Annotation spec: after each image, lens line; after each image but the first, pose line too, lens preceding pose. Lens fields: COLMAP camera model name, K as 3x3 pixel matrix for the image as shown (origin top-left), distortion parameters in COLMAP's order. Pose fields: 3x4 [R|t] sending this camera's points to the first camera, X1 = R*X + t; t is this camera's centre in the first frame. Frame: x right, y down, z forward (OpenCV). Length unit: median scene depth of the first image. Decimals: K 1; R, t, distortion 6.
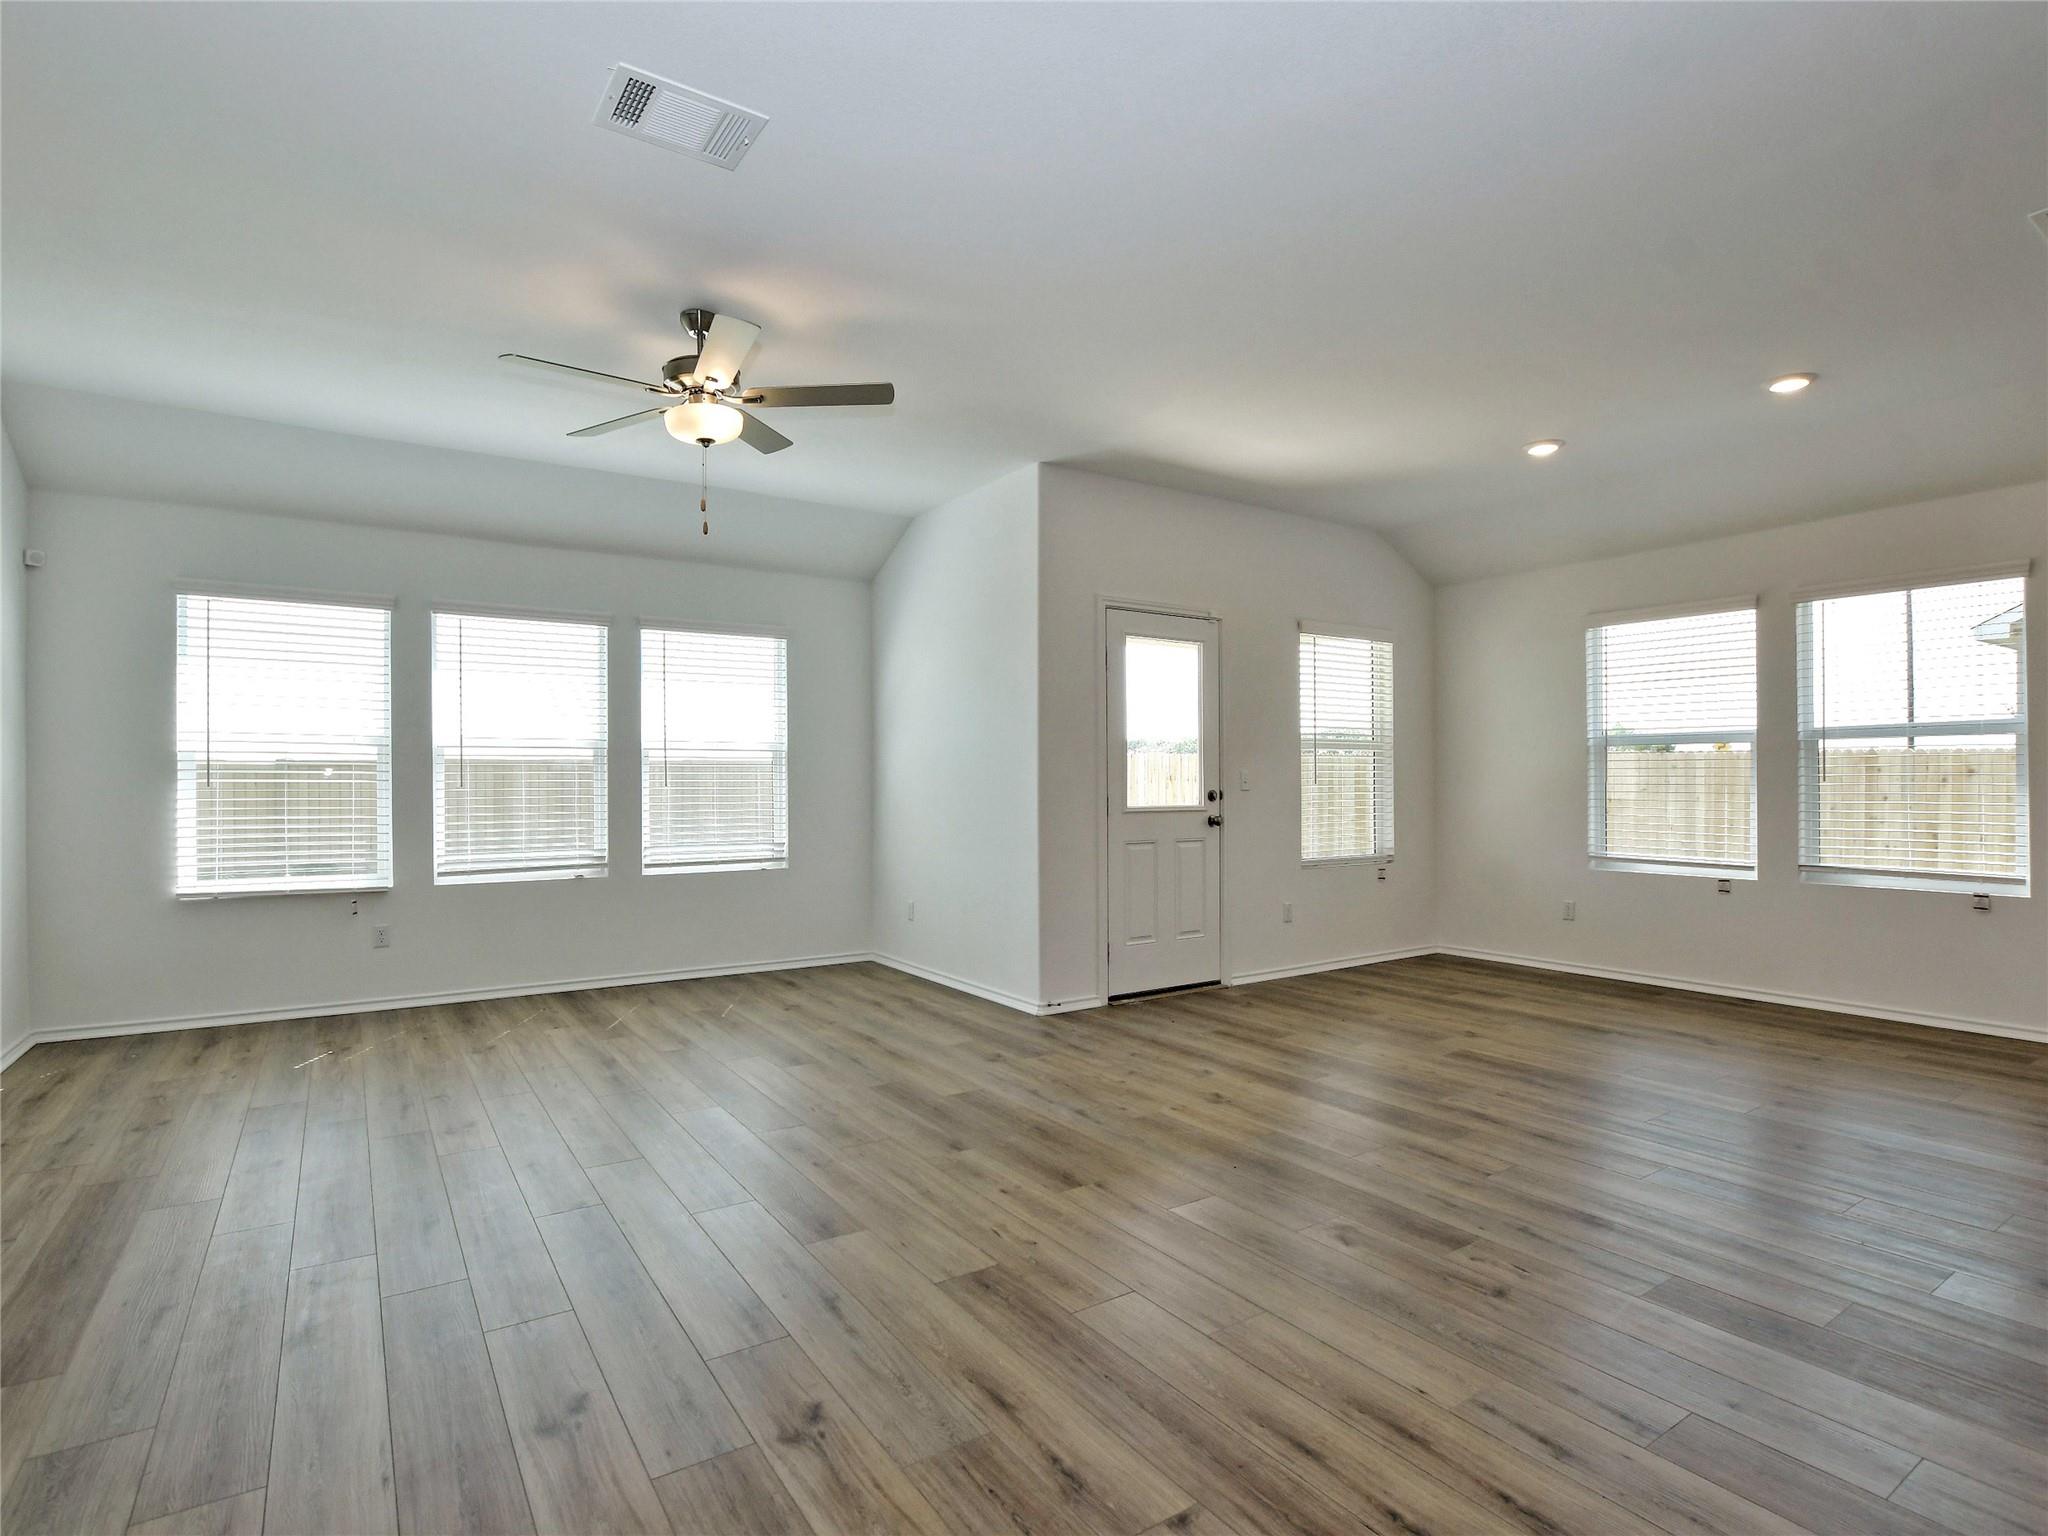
lens RADIAL K [[1004.0, 0, 1010.7], [0, 1004.0, 824.2], [0, 0, 1]] dist [-0.005781, 0.000212]
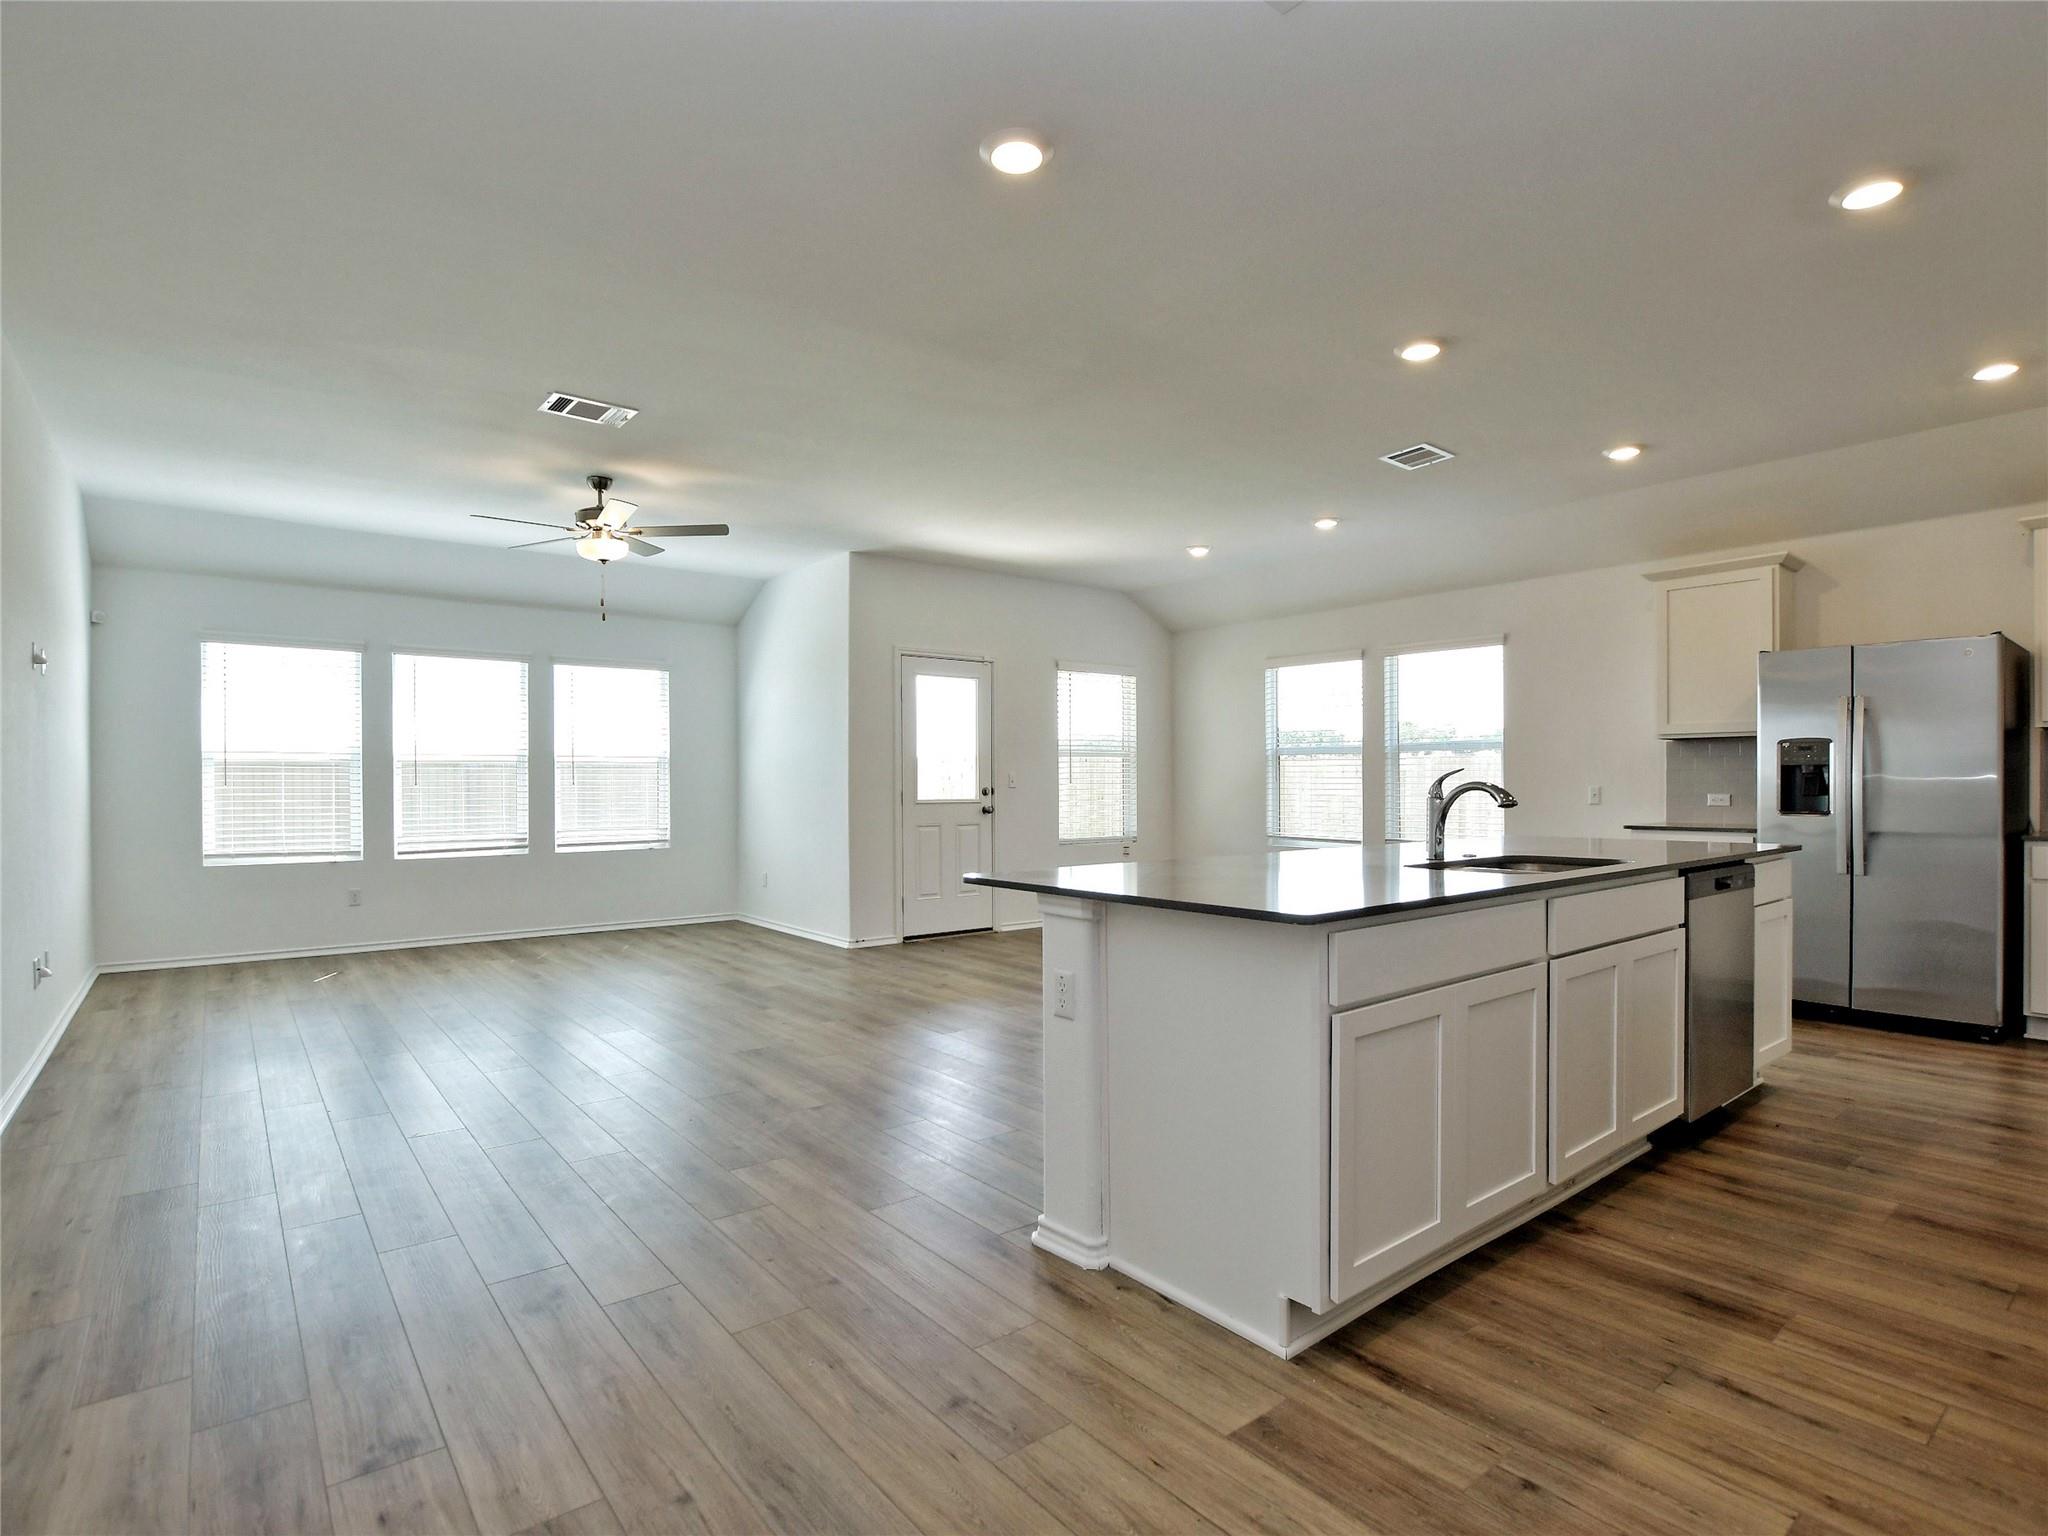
lens RADIAL K [[1007.2, 0, 992.5], [0, 1007.2, 816.1], [0, 0, 1]] dist [-0.000952, 0.000791]
pose [[0.997432, -0.002413, 0.071585, 0.119414], [0.002805, 0.999982, -0.005382, 0.013159], [-0.071571, 0.005568, 0.997420, -0.388714]]
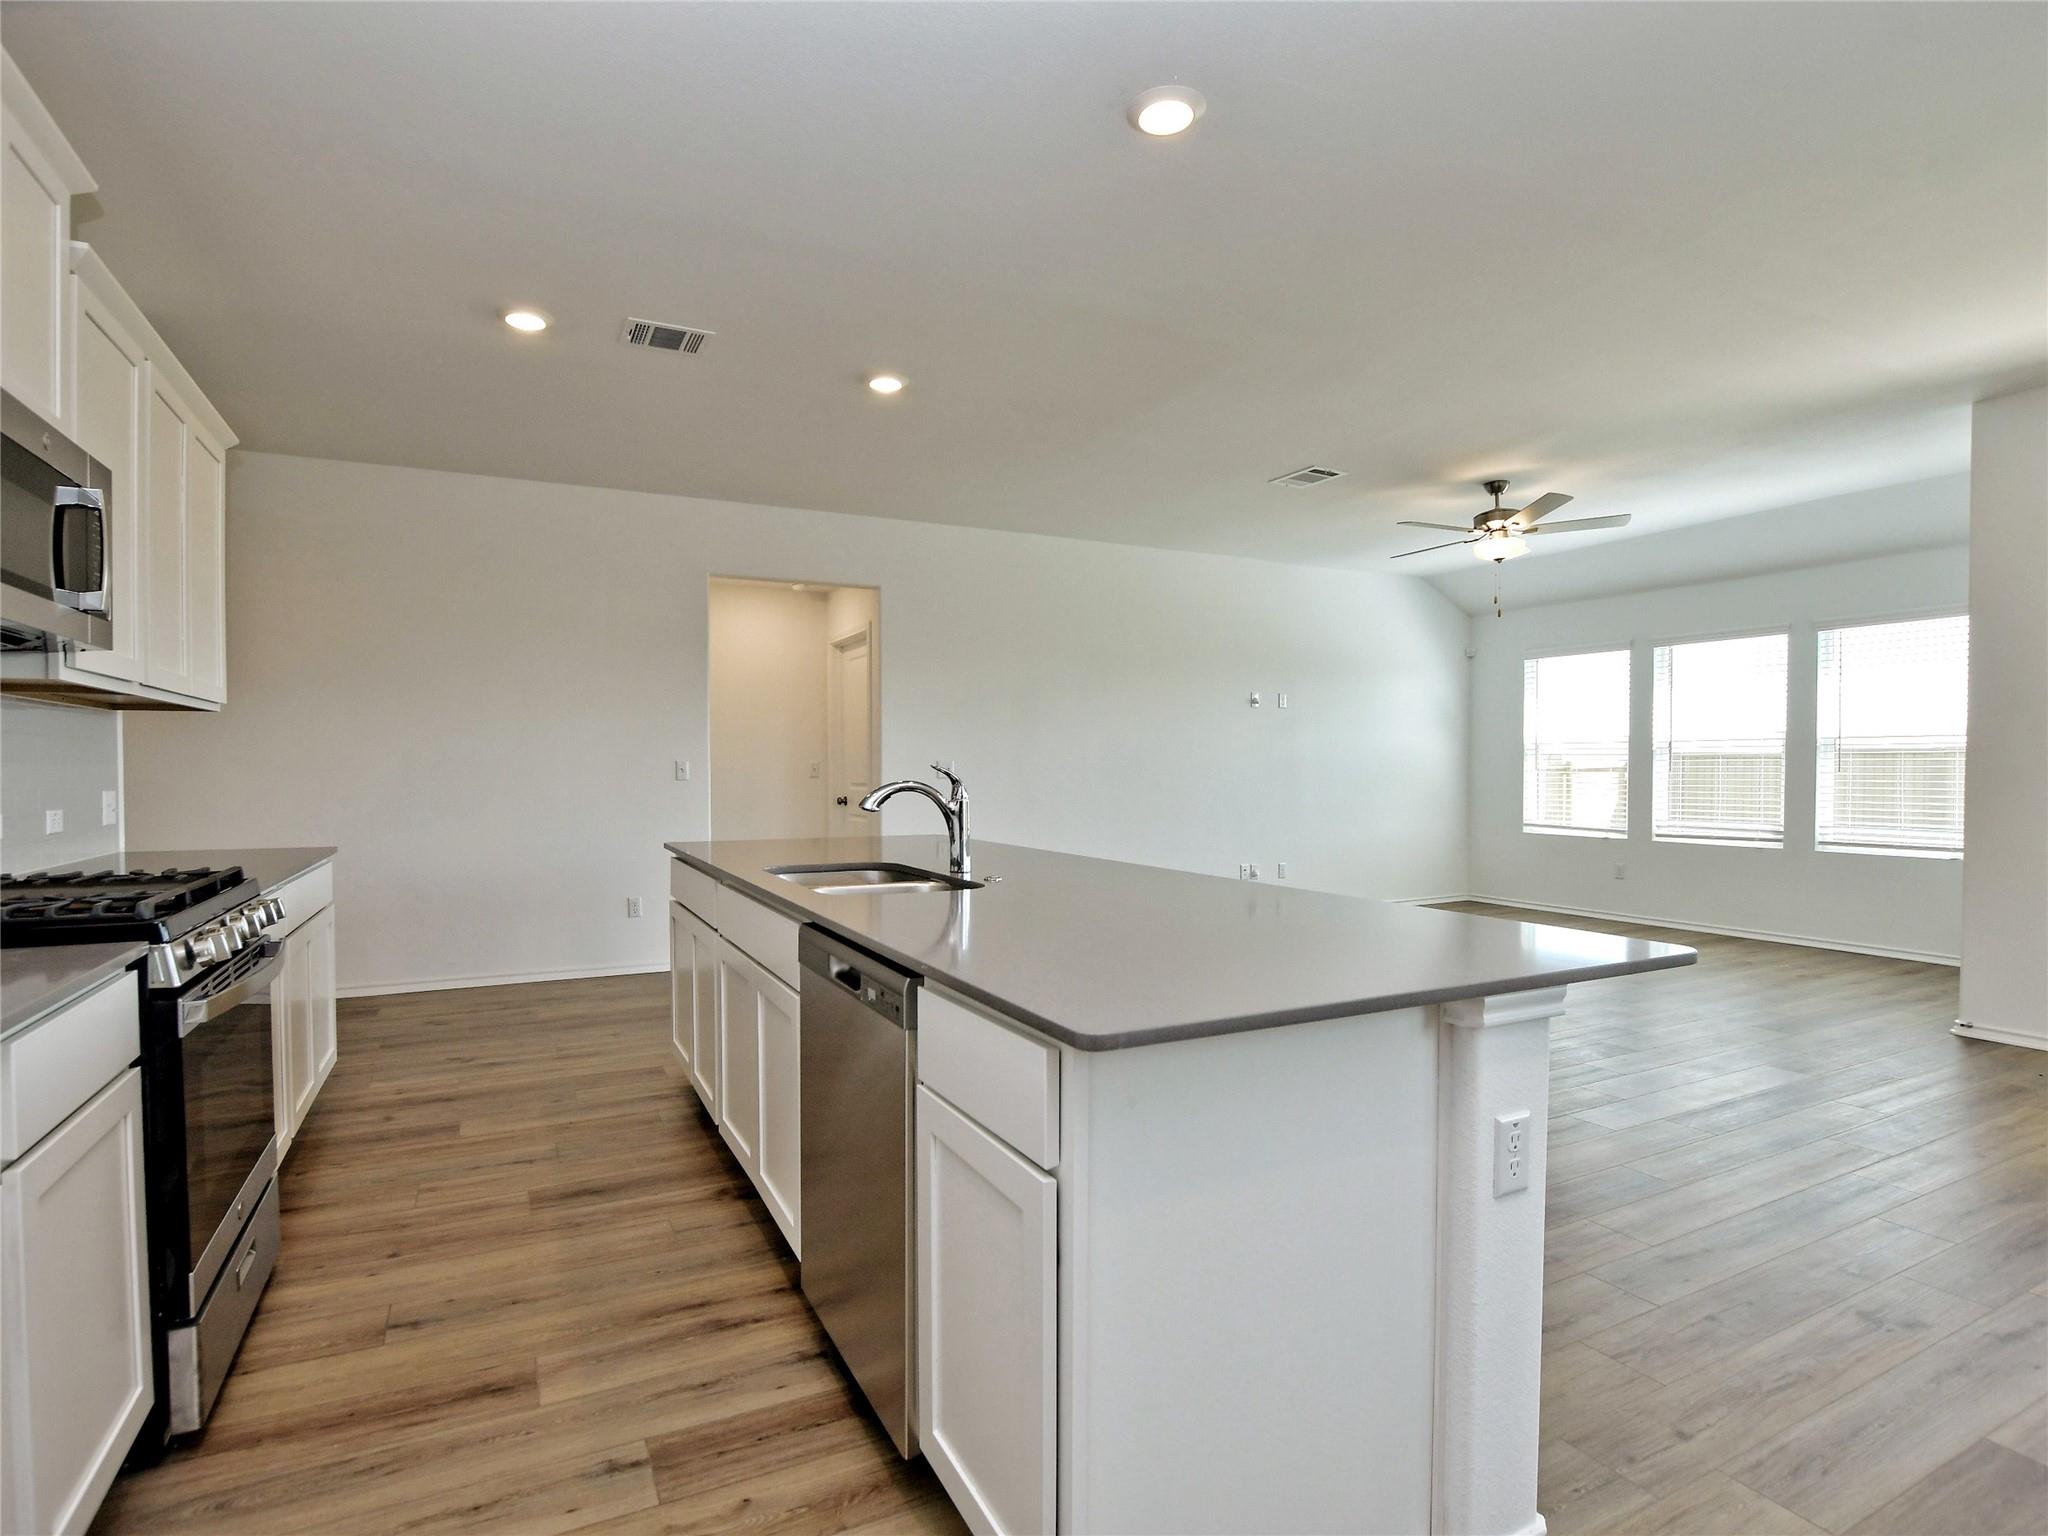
lens RADIAL K [[1013.4, 0, 1024.0], [0, 1013.4, 768.0], [0, 0, 1]] dist [-0.028587, 0.000265]
pose [[-0.105047, 0.000306, -0.994467, 0.913857], [-0.040825, 0.999156, 0.004620, -0.011396], [0.993629, 0.041085, -0.104945, 0.264177]]
